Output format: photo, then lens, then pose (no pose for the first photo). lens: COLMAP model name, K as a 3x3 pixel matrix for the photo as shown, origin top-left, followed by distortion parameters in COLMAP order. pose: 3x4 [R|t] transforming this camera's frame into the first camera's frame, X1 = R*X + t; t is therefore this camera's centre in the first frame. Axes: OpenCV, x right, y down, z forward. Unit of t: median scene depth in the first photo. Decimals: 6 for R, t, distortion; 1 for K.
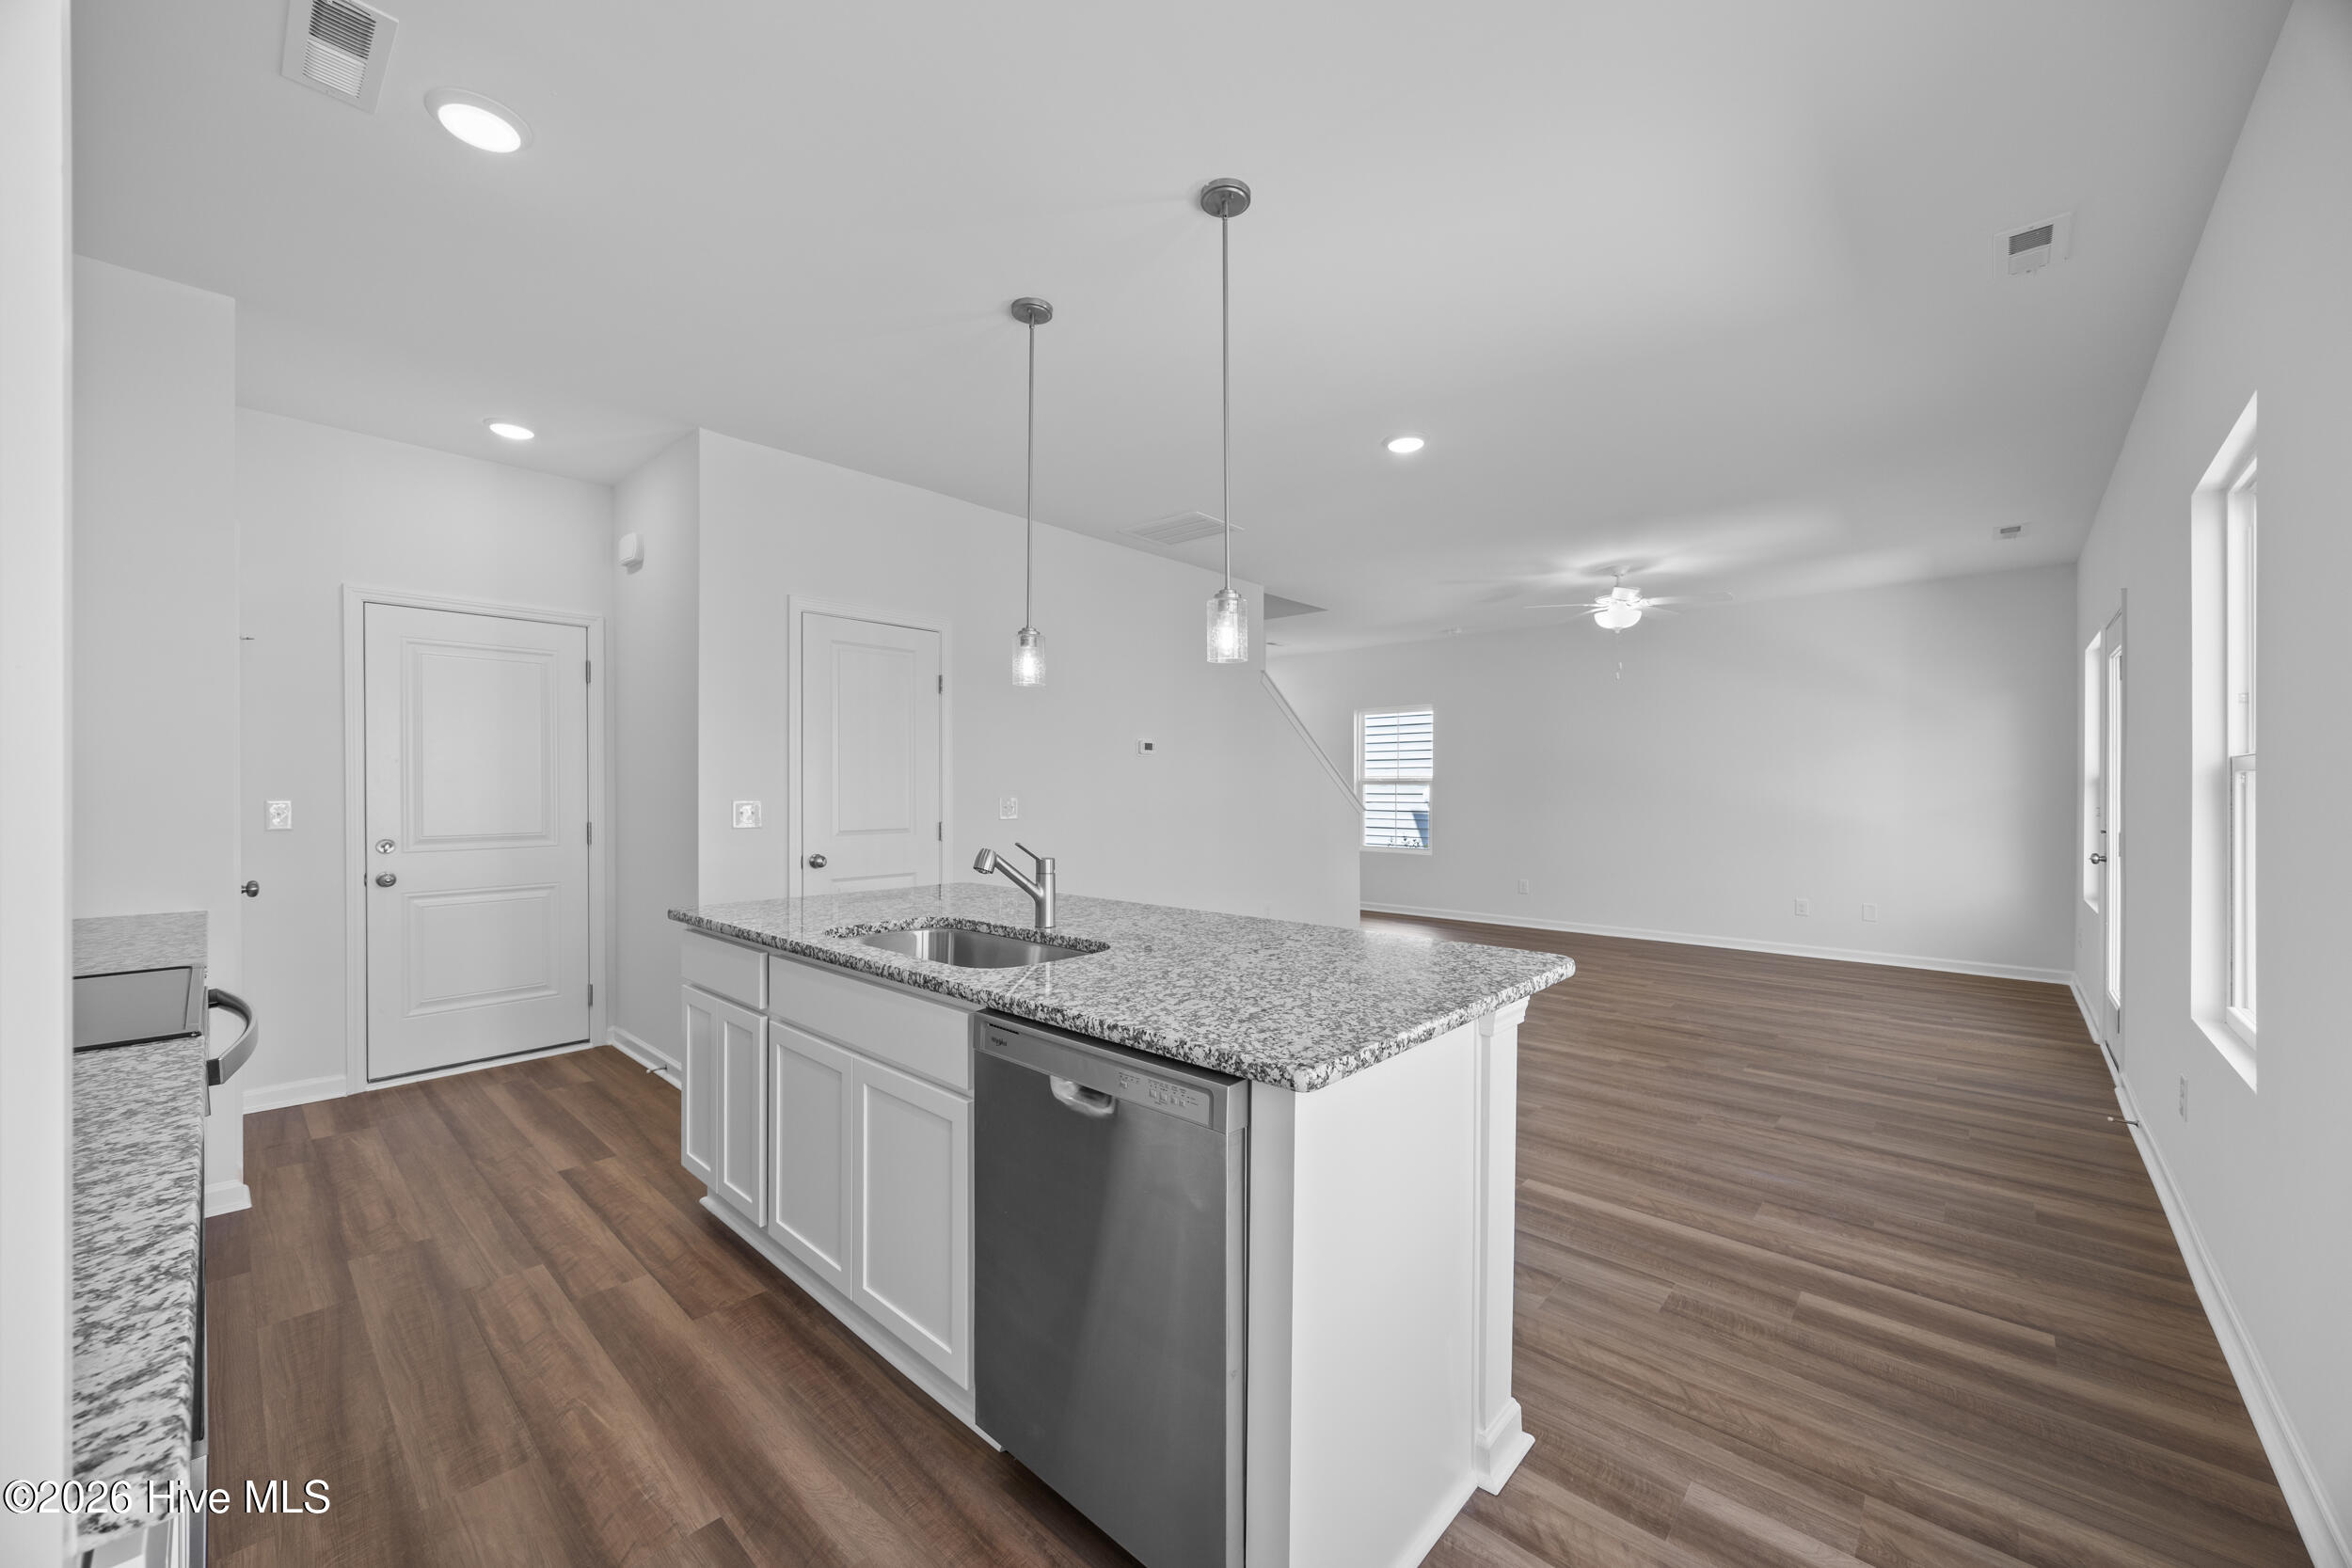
lens RADIAL K [[890.5, 0, 1174.5], [0, 890.5, 789.7], [0, 0, 1]] dist [-0.002046, 0.000341]
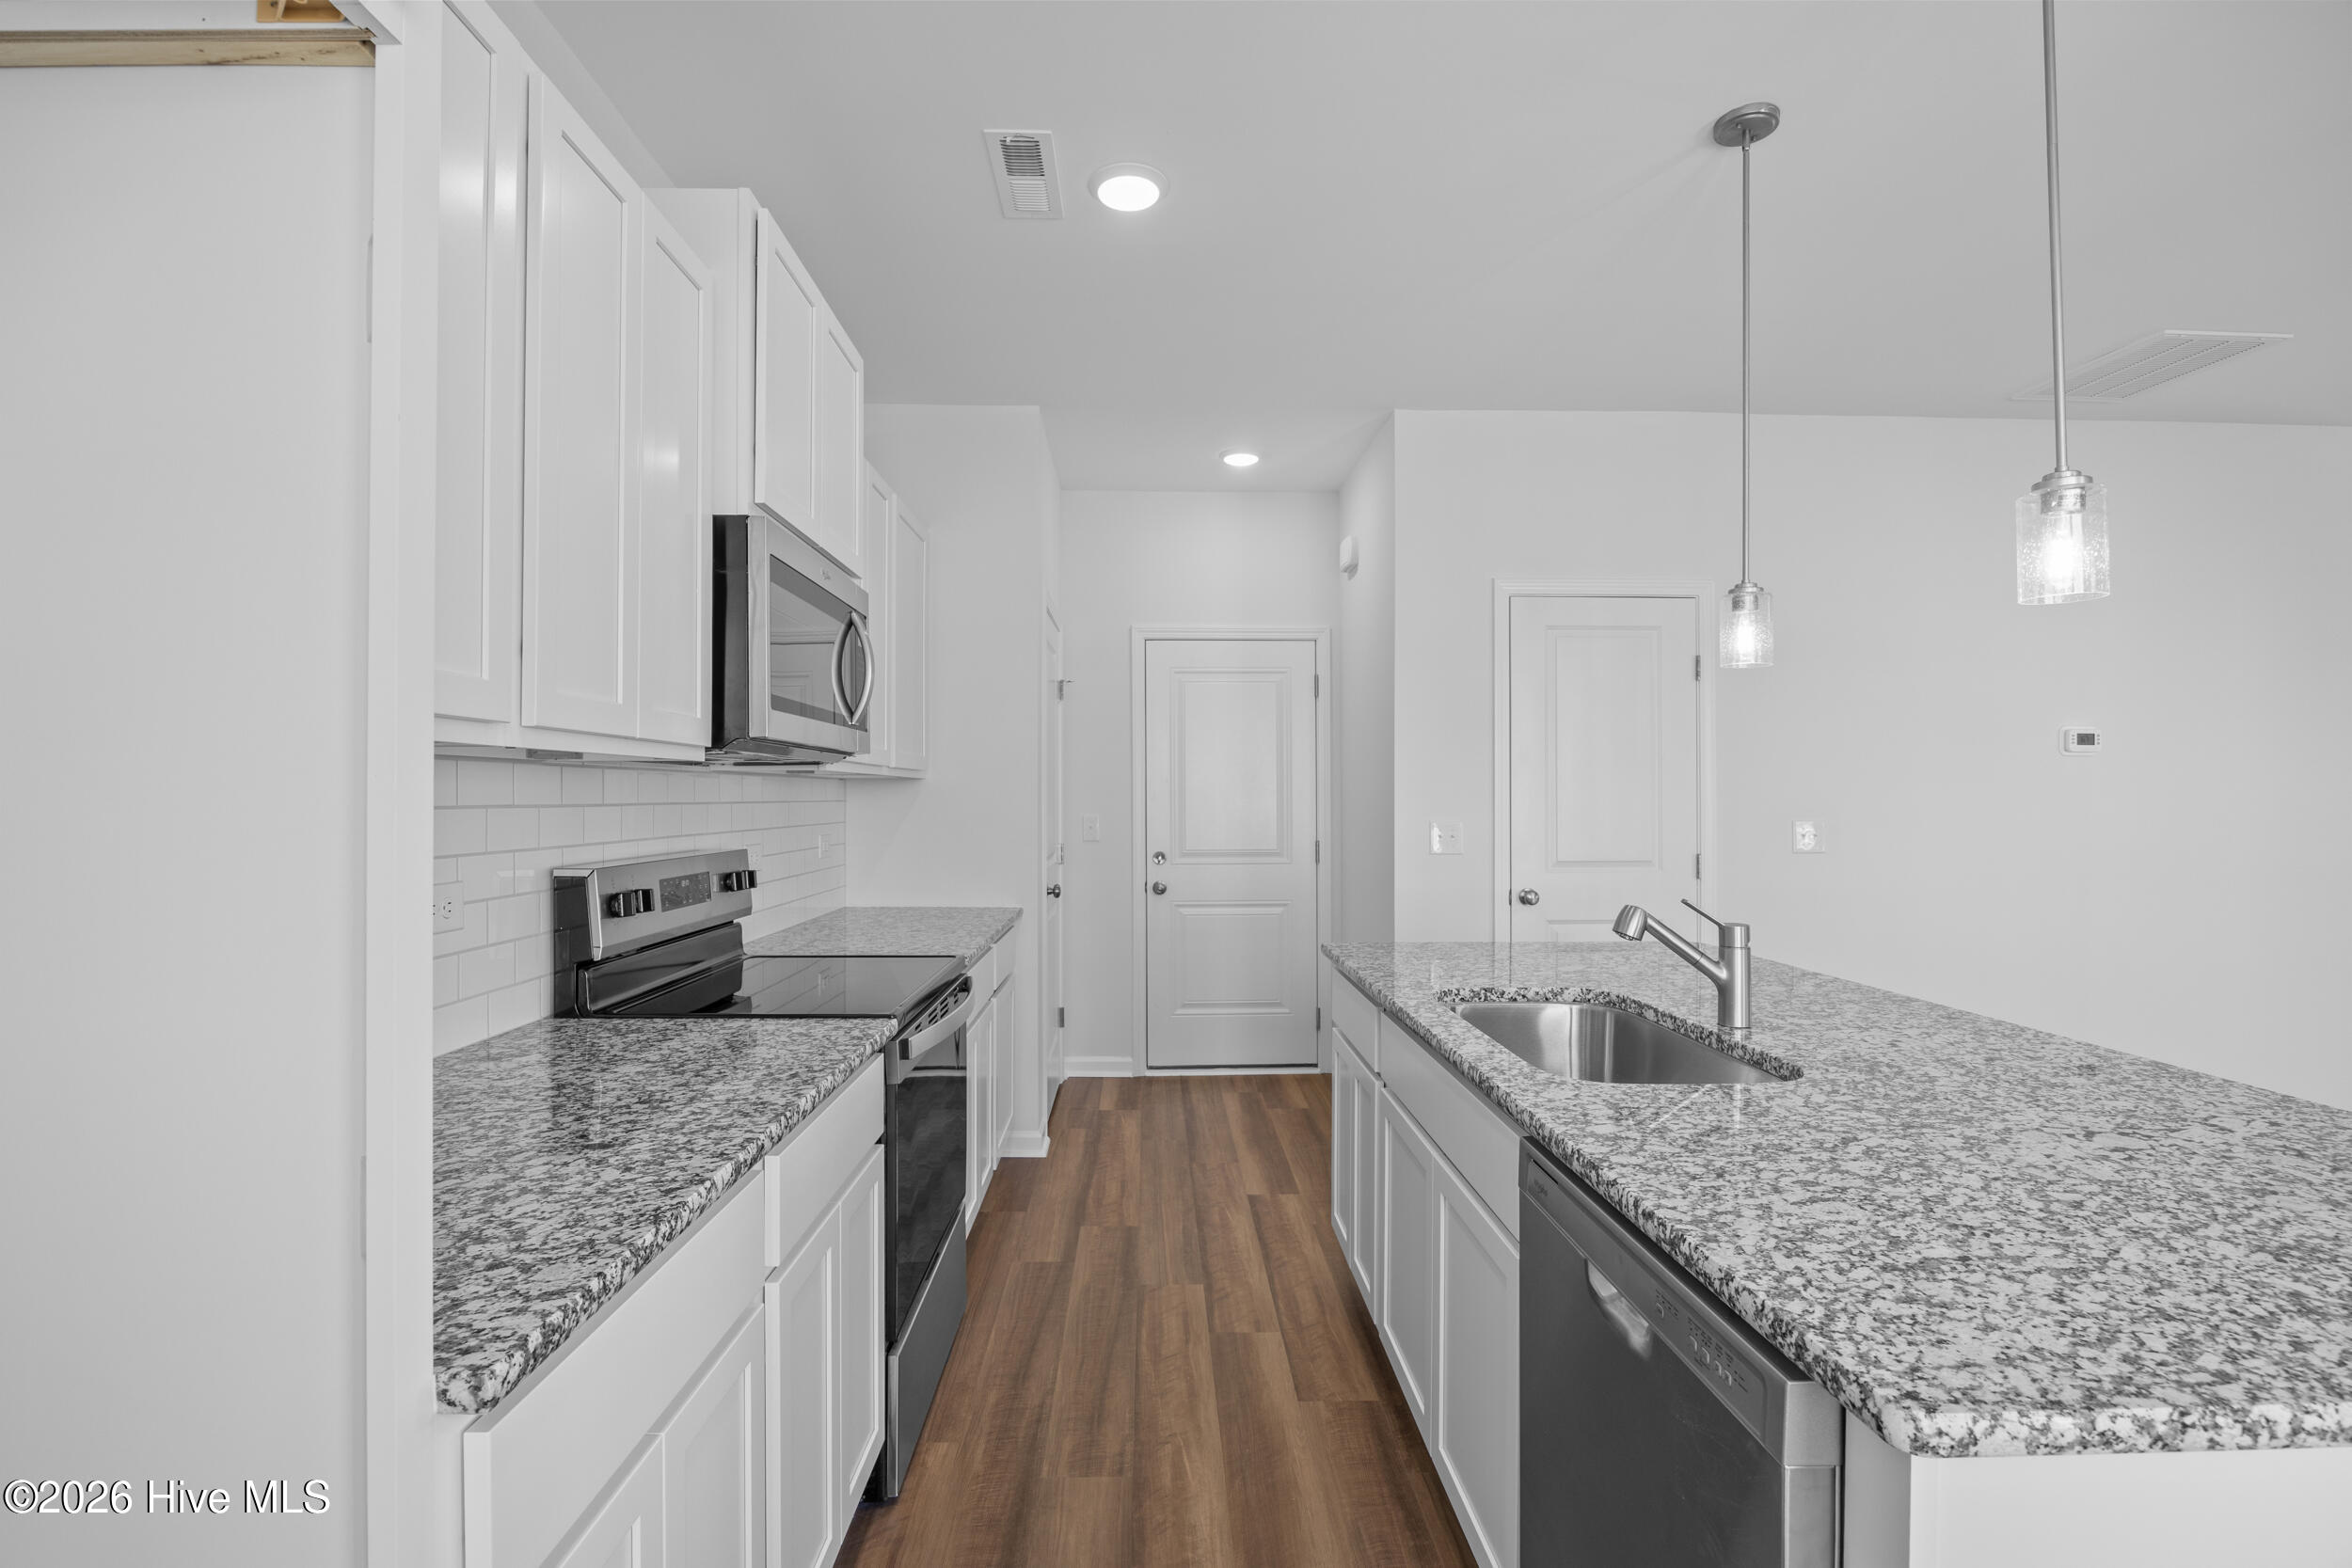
lens RADIAL K [[1075.4, 0, 1175.9], [0, 1075.4, 787.8], [0, 0, 1]] dist [-0.014818, 0.001627]
pose [[0.695053, -0.005071, -0.718941, 0.145322], [-0.001890, 0.999959, -0.008881, -0.018454], [0.718956, 0.007531, 0.695015, 0.130863]]
